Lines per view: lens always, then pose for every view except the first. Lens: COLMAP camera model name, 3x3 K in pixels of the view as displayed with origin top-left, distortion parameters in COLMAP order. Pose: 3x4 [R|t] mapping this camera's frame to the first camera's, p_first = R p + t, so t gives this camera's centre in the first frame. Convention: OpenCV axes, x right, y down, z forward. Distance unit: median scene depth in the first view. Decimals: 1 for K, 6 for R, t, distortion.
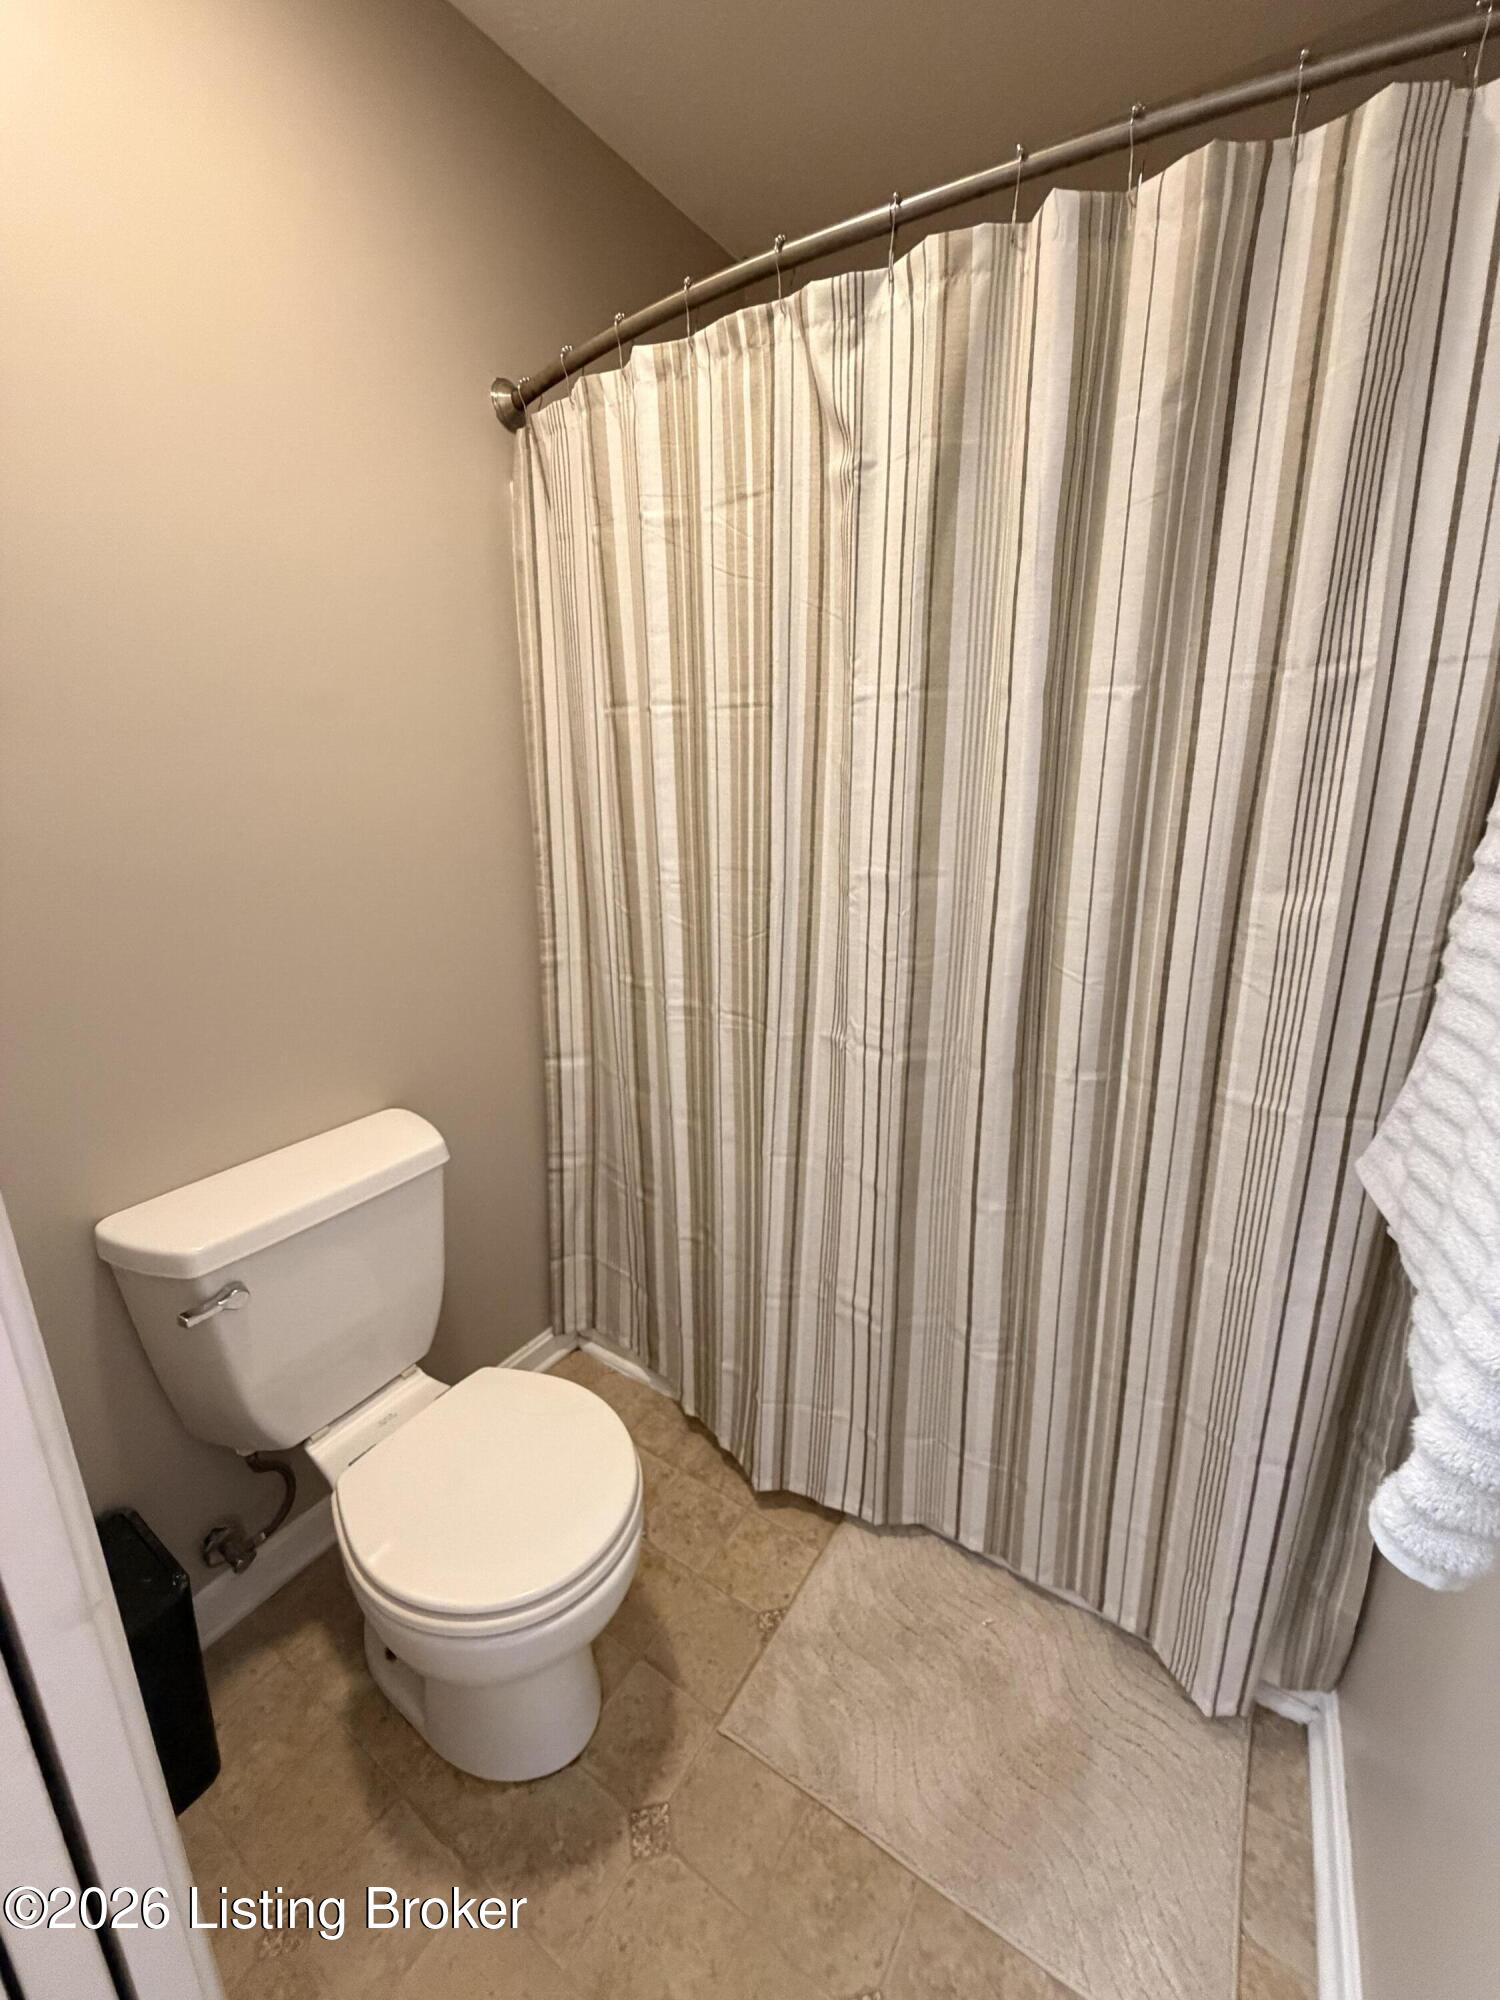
lens RADIAL K [[802.7, 0, 747.3], [0, 802.7, 994.6], [0, 0, 1]] dist [-0.001922, -0.000122]
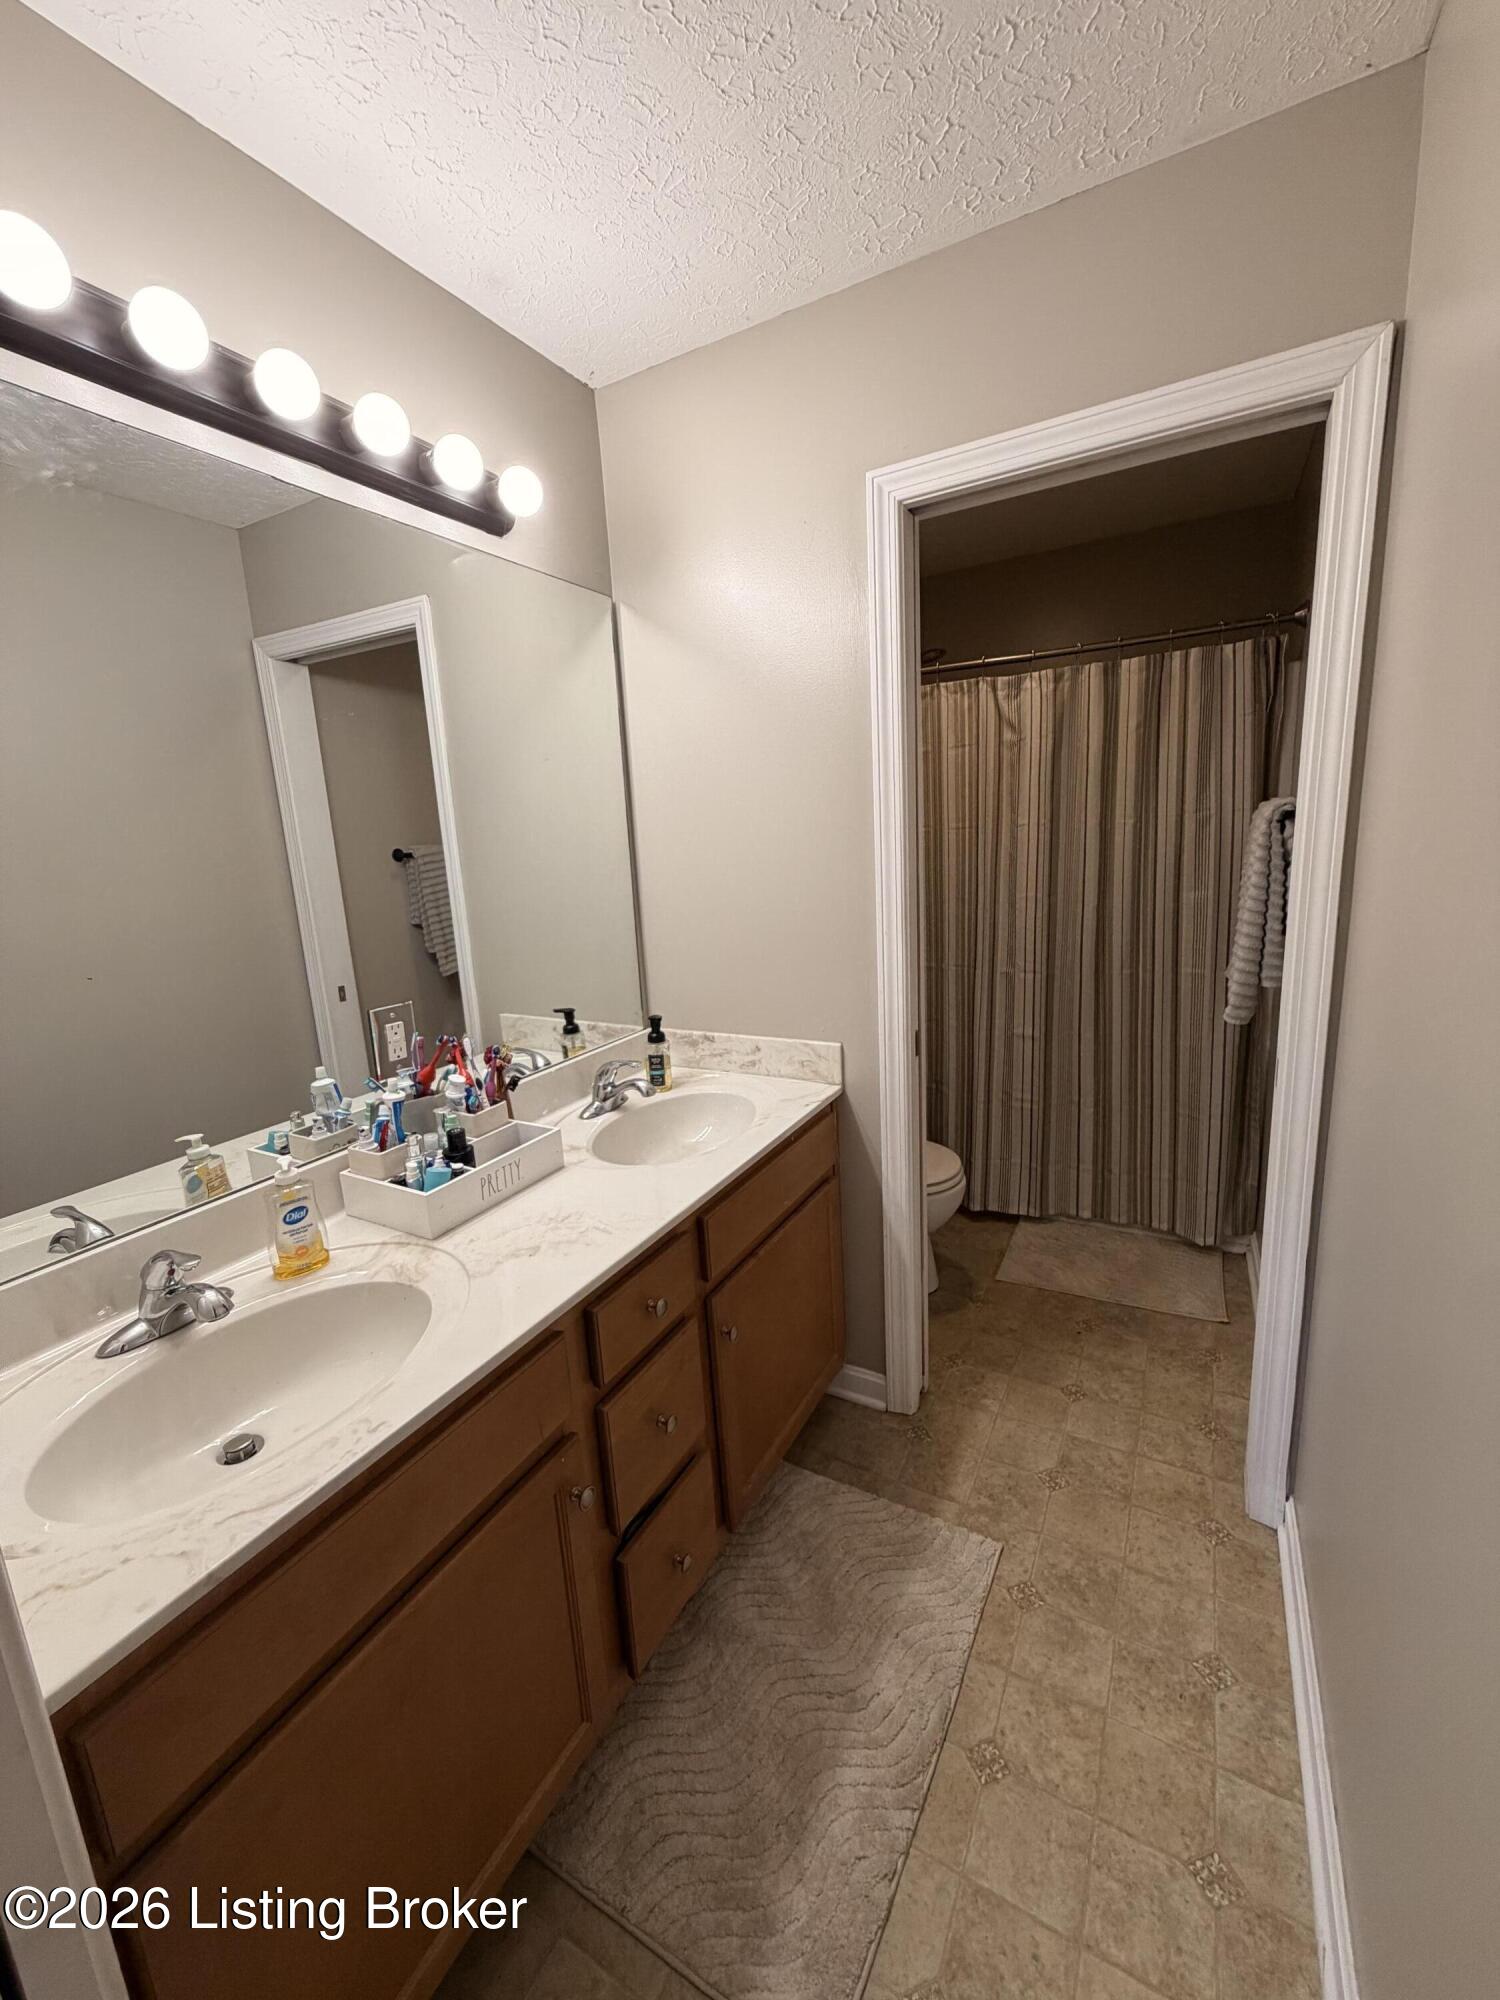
lens RADIAL K [[794.7, 0, 750.0], [0, 794.7, 1000.0], [0, 0, 1]] dist [-0.000149, 0.000059]
pose [[0.996288, -0.066393, 0.054800, -0.834853], [0.069946, 0.995386, -0.065677, 0.259999], [-0.050187, 0.069266, 0.996335, -1.317662]]
